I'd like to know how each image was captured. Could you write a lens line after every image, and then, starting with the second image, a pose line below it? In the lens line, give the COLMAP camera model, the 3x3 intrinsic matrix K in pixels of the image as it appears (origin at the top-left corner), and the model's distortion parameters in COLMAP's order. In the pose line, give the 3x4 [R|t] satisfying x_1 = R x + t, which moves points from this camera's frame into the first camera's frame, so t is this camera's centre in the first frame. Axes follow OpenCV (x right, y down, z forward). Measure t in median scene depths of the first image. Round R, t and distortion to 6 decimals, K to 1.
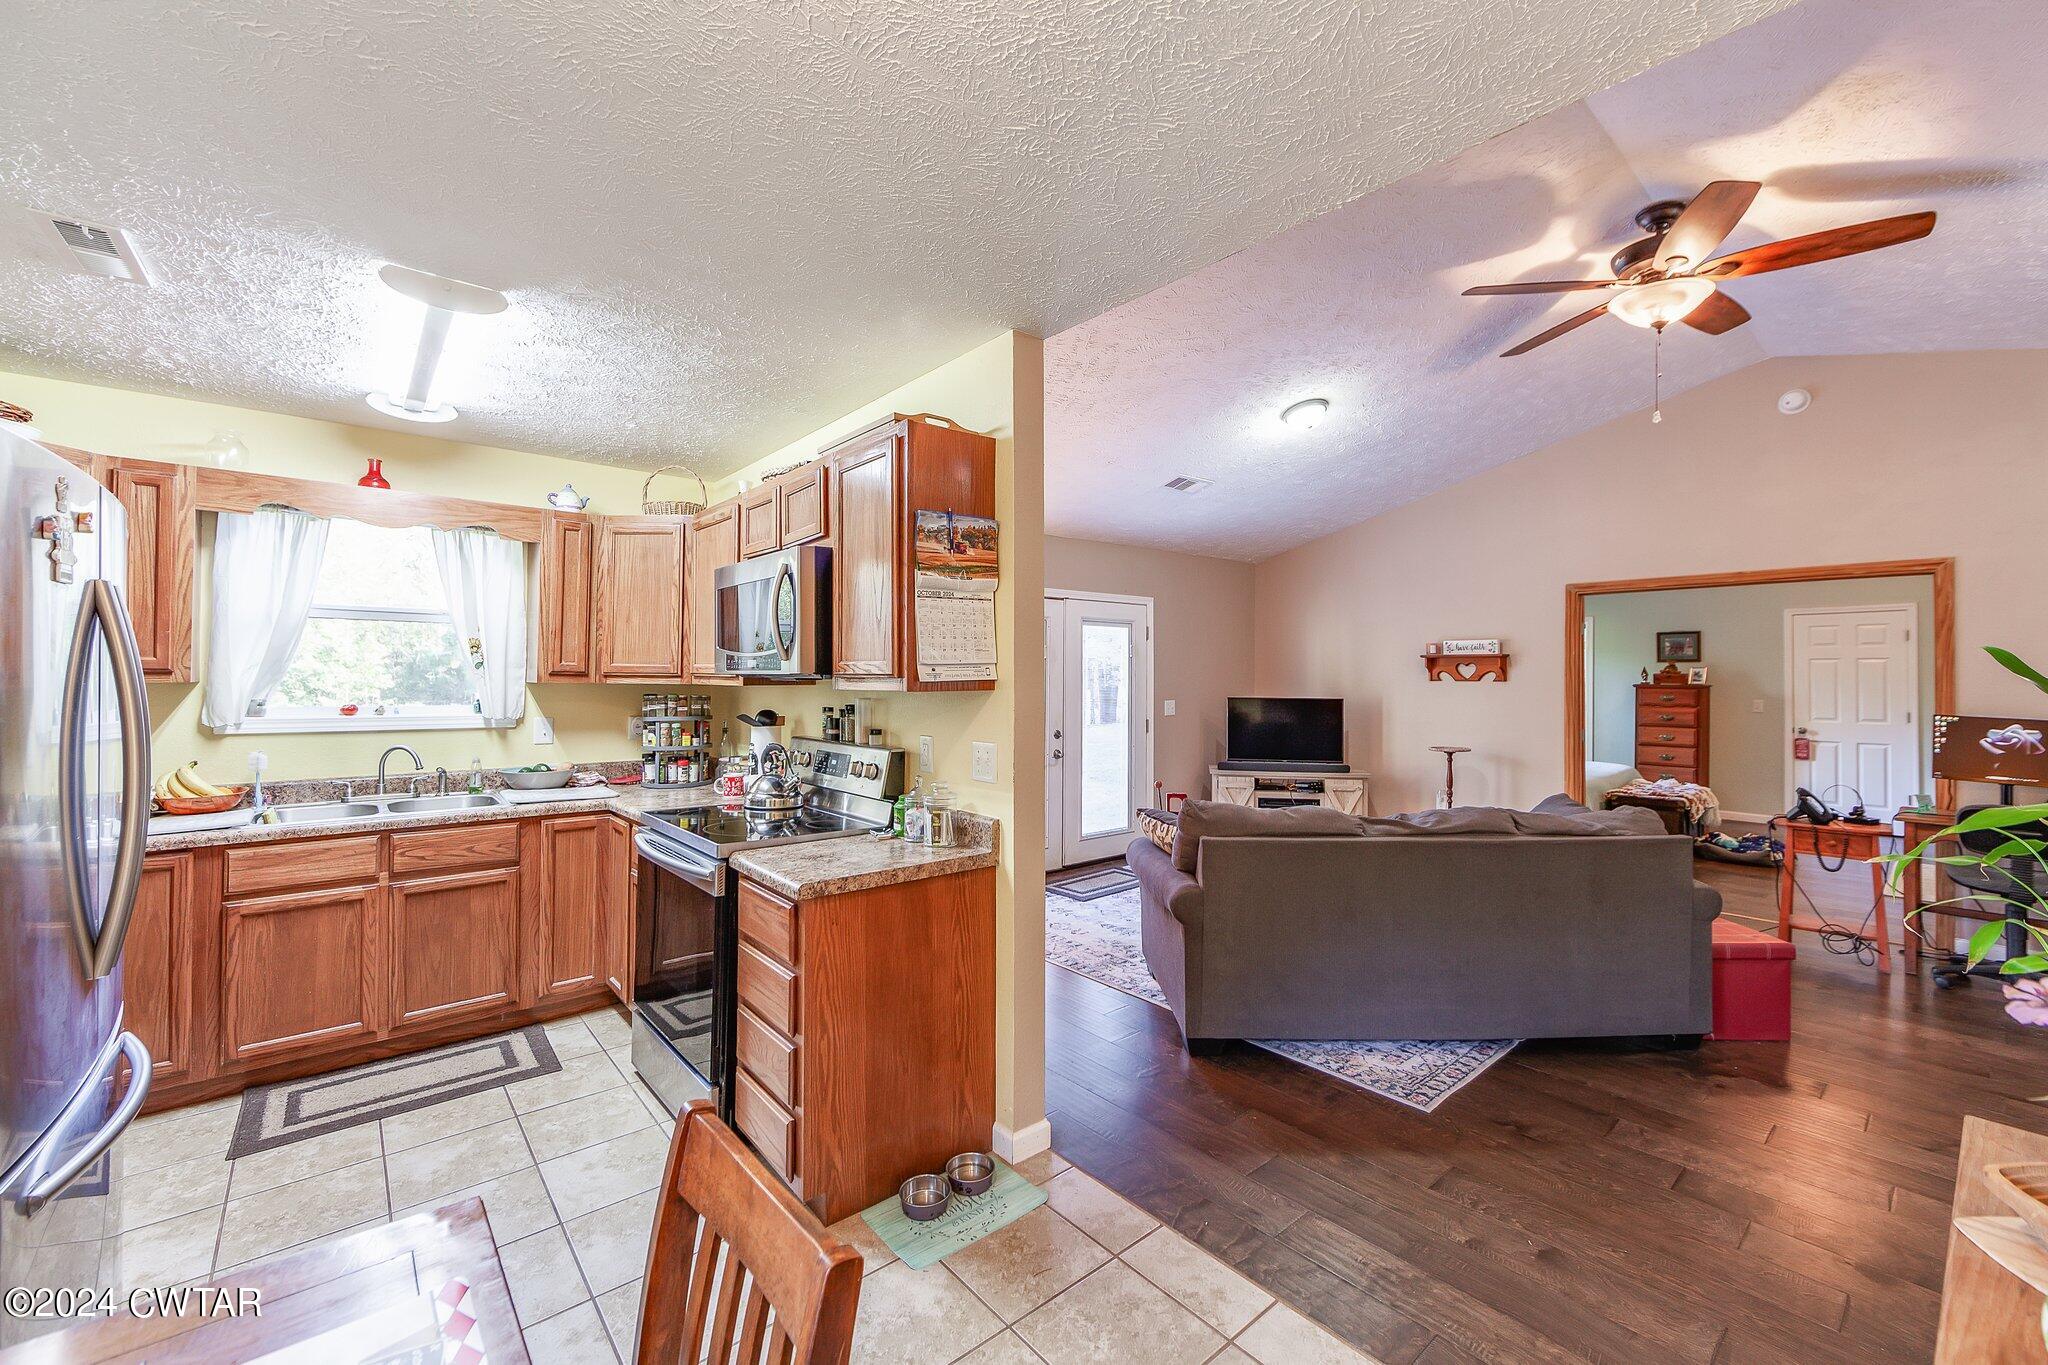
lens RADIAL K [[823.6, 0, 1025.3], [0, 823.6, 665.7], [0, 0, 1]] dist [-0.000520, -0.000031]
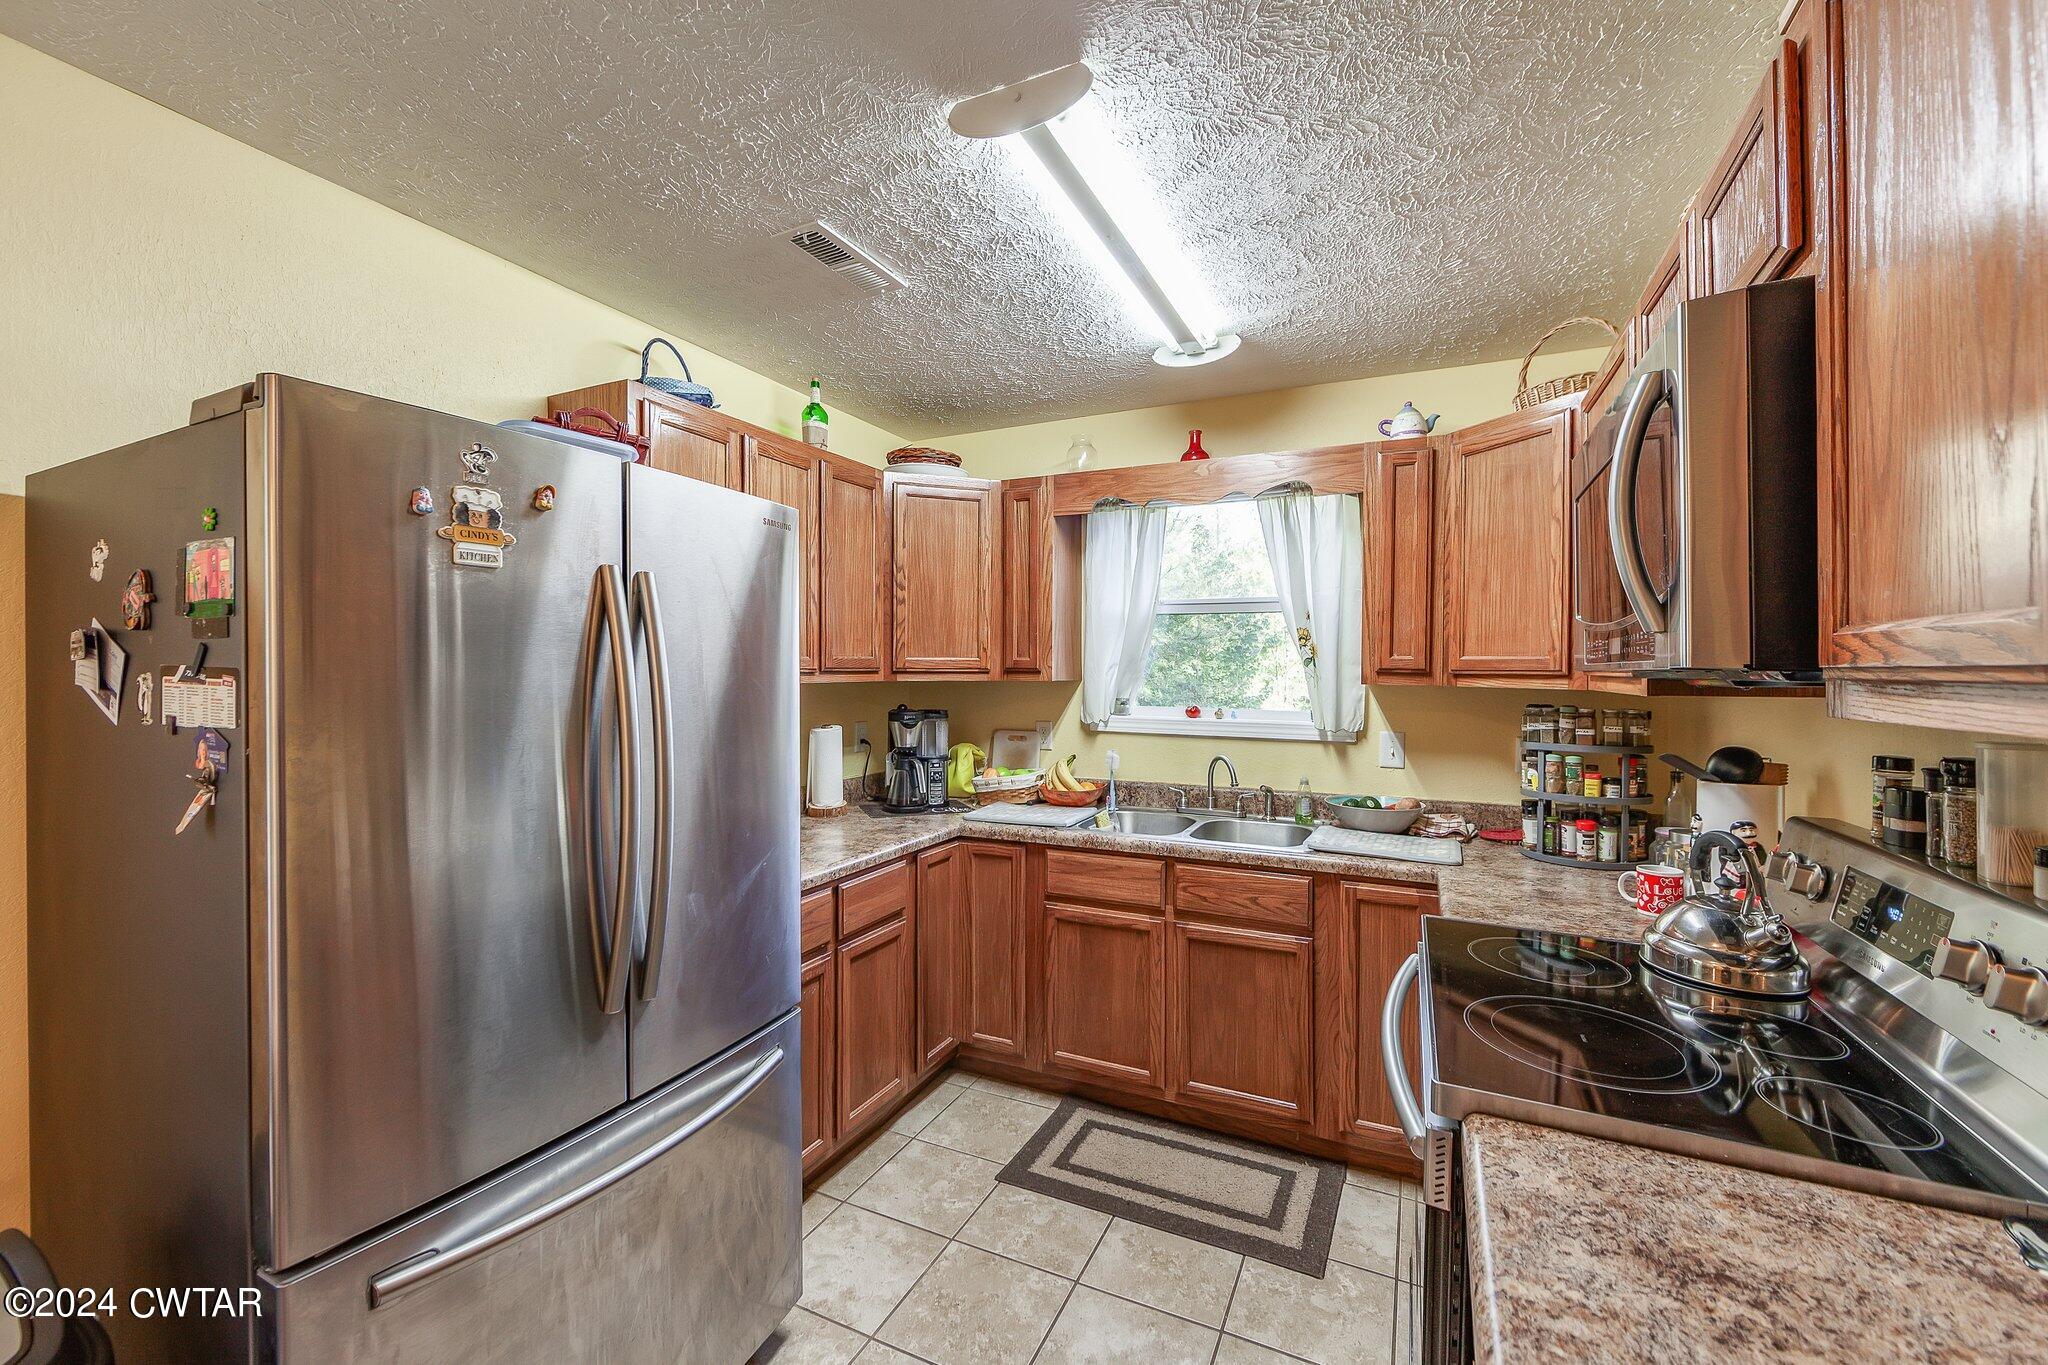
lens RADIAL K [[826.8, 0, 1024.8], [0, 826.8, 671.2], [0, 0, 1]] dist [-0.003691, 0.000292]
pose [[0.411267, -0.003395, -0.911508, -0.057253], [0.009993, 0.999950, 0.000784, 0.006102], [0.911460, -0.009431, 0.411281, 0.477978]]
